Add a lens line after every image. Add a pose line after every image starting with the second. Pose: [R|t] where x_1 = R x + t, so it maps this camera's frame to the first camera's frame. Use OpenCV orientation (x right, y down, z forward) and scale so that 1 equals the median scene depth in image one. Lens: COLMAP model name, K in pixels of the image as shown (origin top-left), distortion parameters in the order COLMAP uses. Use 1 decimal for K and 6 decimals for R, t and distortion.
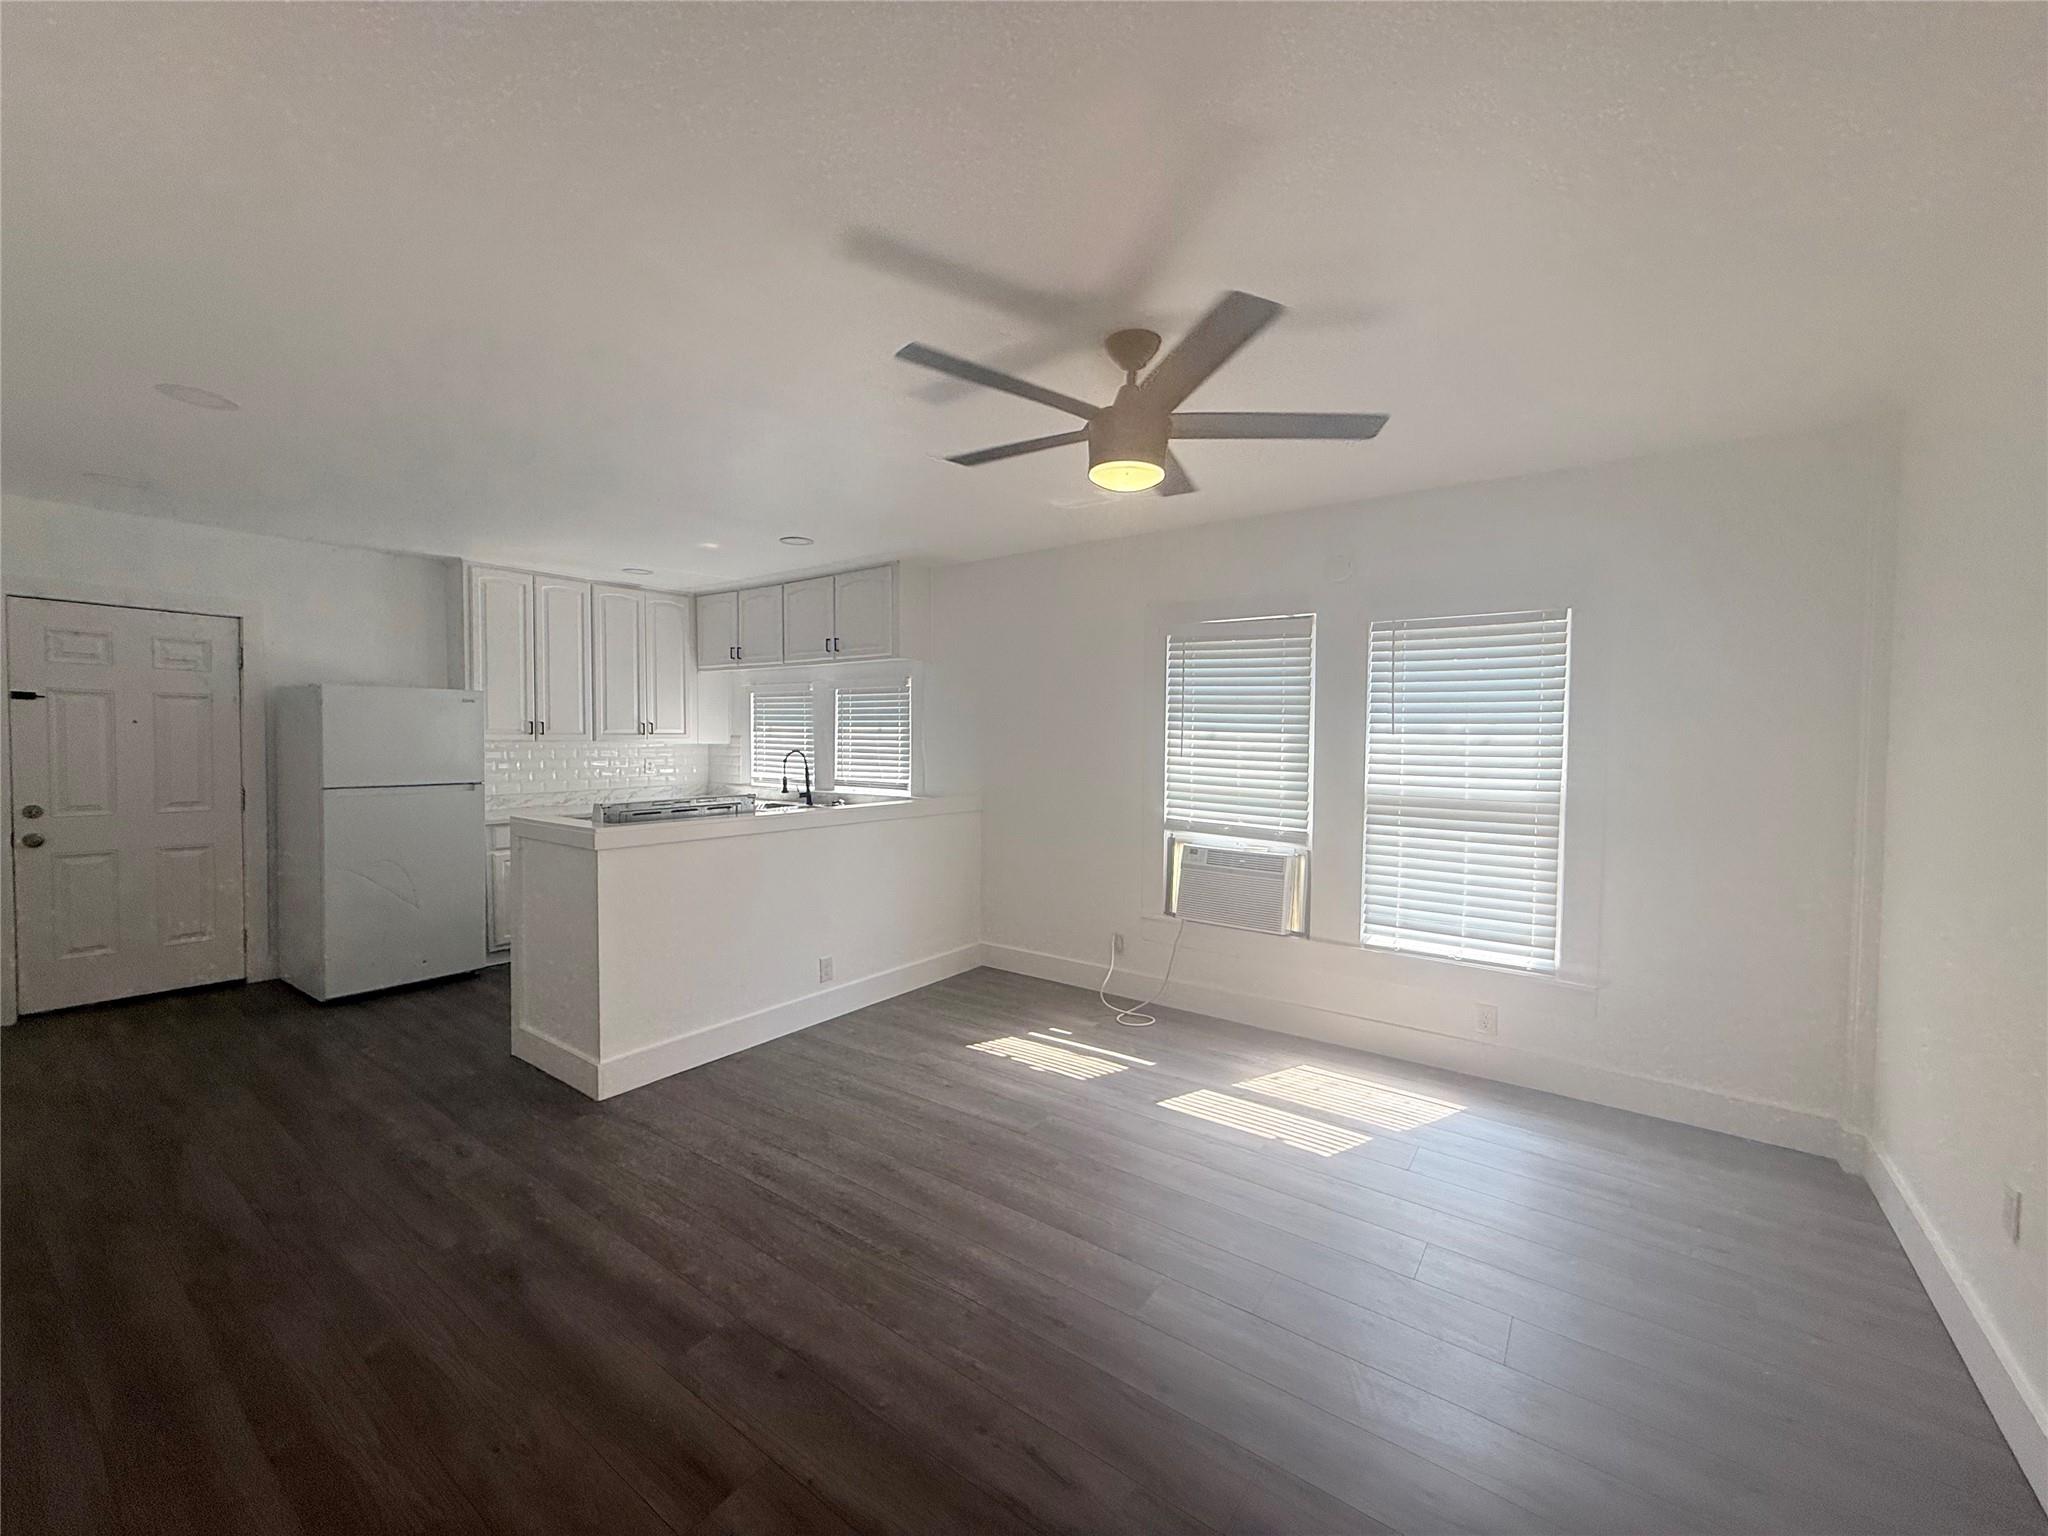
lens RADIAL K [[819.3, 0, 1016.3], [0, 819.3, 771.9], [0, 0, 1]] dist [0.001573, 0.000216]
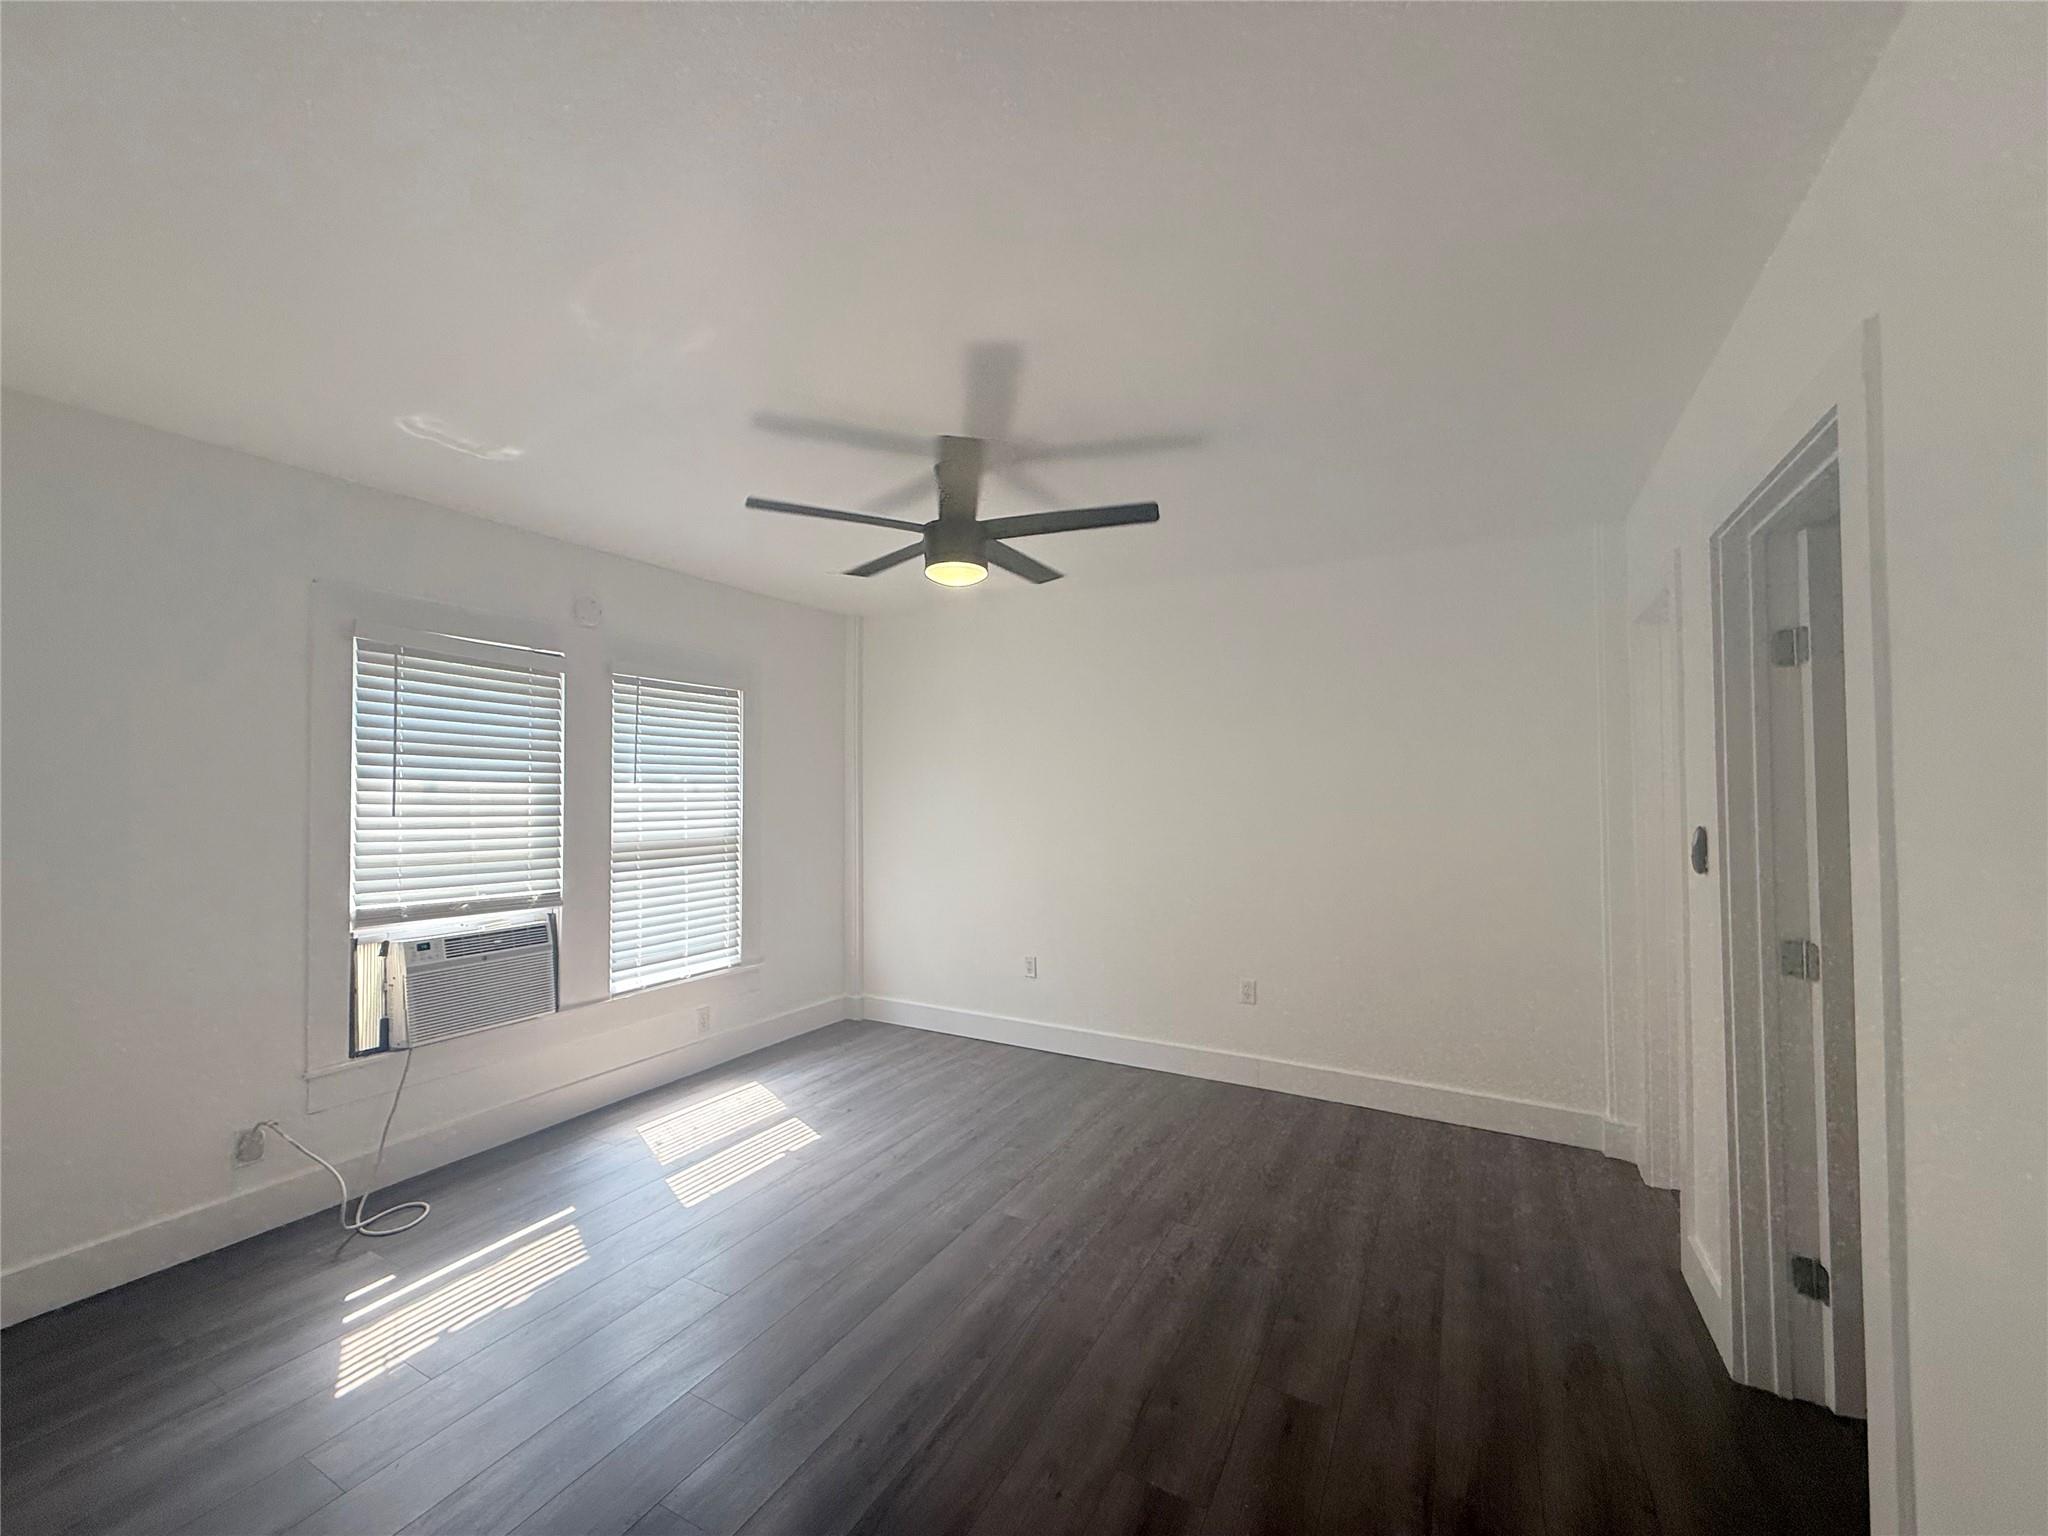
lens RADIAL K [[819.3, 0, 1019.2], [0, 819.3, 772.7], [0, 0, 1]] dist [0.001573, 0.000216]
pose [[-0.136135, 0.011950, 0.990618, -0.479061], [0.047479, 0.998857, -0.005525, -0.022712], [-0.989552, 0.046281, -0.136547, 0.481067]]
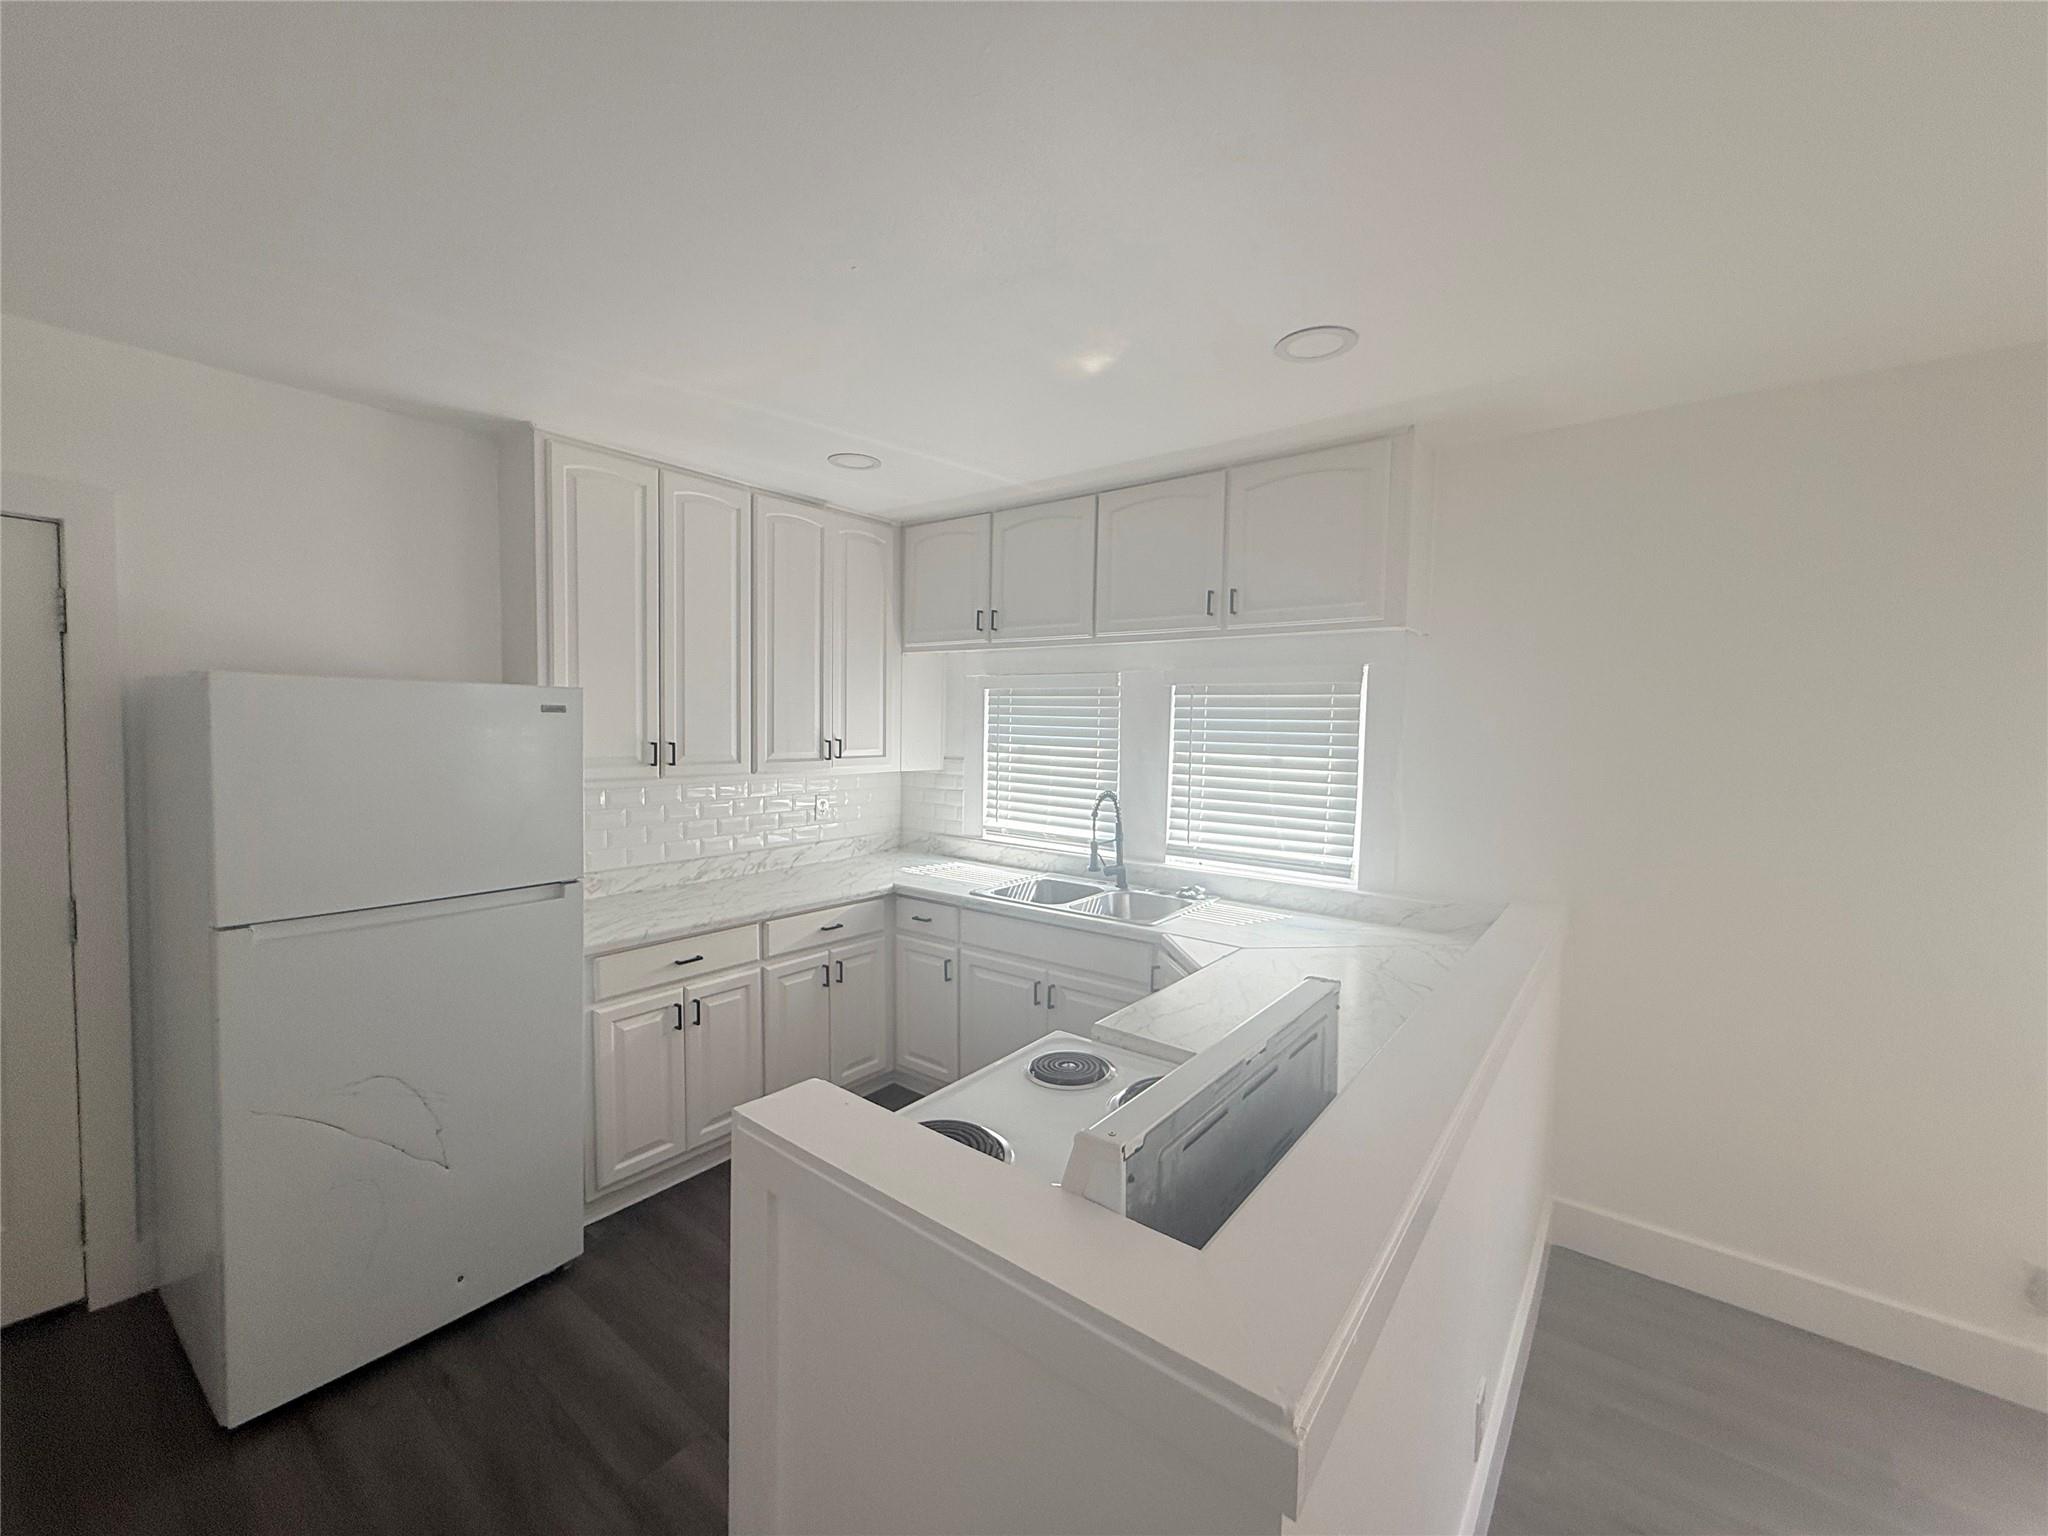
lens RADIAL K [[819.3, 0, 1019.8], [0, 819.3, 773.7], [0, 0, 1]] dist [0.001573, 0.000216]
pose [[0.999623, 0.011333, -0.025001, -0.368643], [-0.010885, 0.999779, 0.017999, -0.057731], [0.025200, -0.017720, 0.999525, 0.509820]]
